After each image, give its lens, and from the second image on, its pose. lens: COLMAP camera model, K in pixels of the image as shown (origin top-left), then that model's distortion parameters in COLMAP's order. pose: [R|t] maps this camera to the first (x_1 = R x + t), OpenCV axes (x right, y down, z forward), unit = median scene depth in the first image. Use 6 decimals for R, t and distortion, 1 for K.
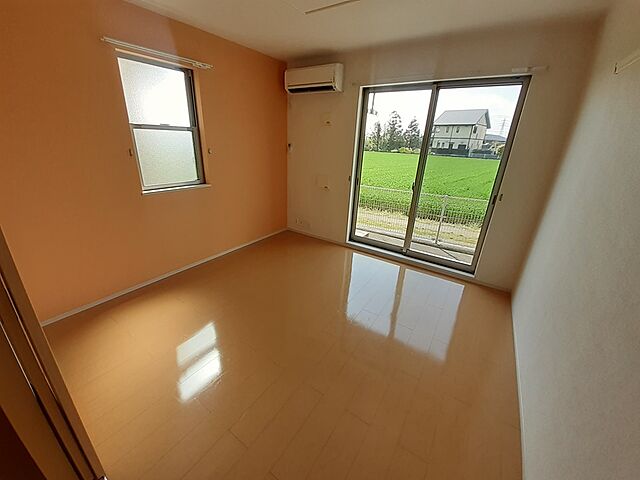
lens RADIAL K [[259.5, 0, 315.3], [0, 259.5, 241.5], [0, 0, 1]] dist [-0.013923, -0.000702]
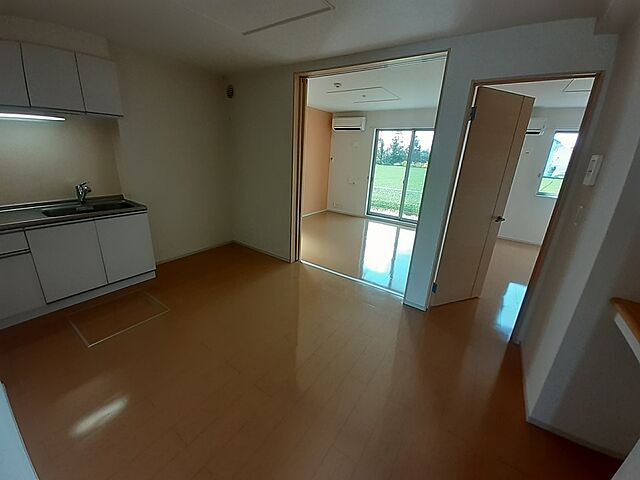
lens RADIAL K [[259.5, 0, 318.0], [0, 259.5, 237.7], [0, 0, 1]] dist [-0.013923, -0.000702]
pose [[0.999926, 0.011756, -0.002996, -0.198678], [-0.011911, 0.998221, -0.058421, 0.275251], [0.002304, 0.058453, 0.998288, -0.746114]]
